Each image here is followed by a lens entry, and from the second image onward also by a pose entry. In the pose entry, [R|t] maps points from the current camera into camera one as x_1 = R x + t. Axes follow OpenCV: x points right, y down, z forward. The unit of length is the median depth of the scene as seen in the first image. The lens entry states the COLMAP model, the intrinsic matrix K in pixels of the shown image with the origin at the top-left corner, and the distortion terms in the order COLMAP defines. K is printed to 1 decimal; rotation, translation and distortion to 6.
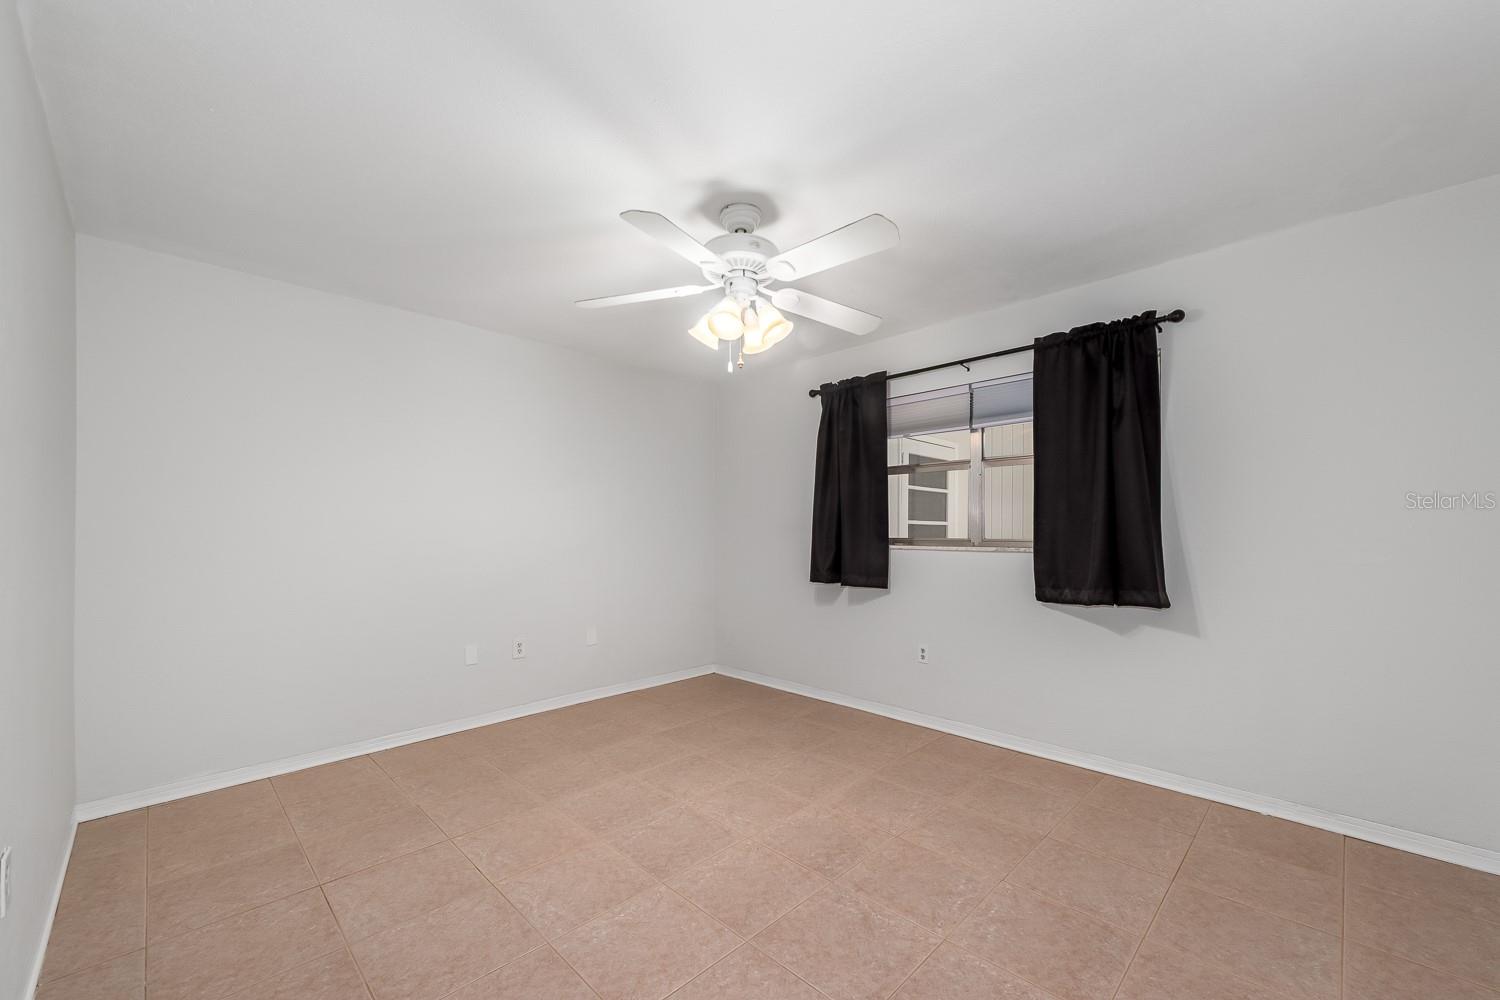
lens RADIAL K [[597.8, 0, 766.8], [0, 597.8, 526.8], [0, 0, 1]] dist [0.012057, -0.000141]
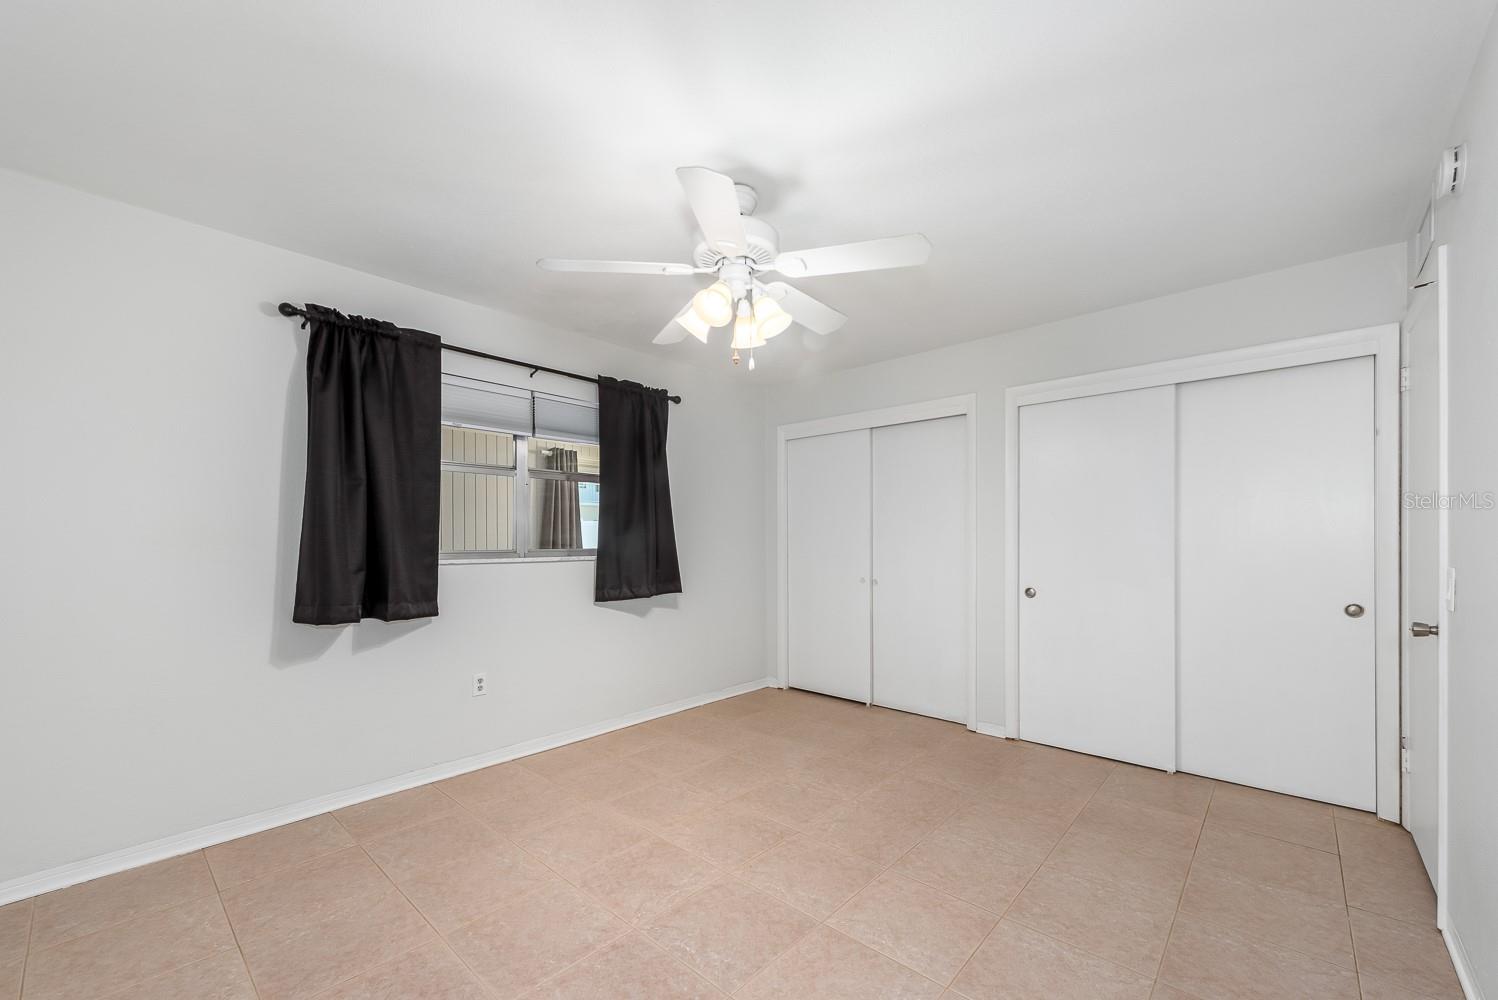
lens RADIAL K [[595.5, 0, 750.1], [0, 595.5, 539.5], [0, 0, 1]] dist [0.011691, 0.000007]
pose [[-0.040102, 0.004500, 0.999185, -0.732835], [-0.002192, 0.999987, -0.004591, 0.008566], [-0.999193, -0.002374, -0.040092, 0.775014]]
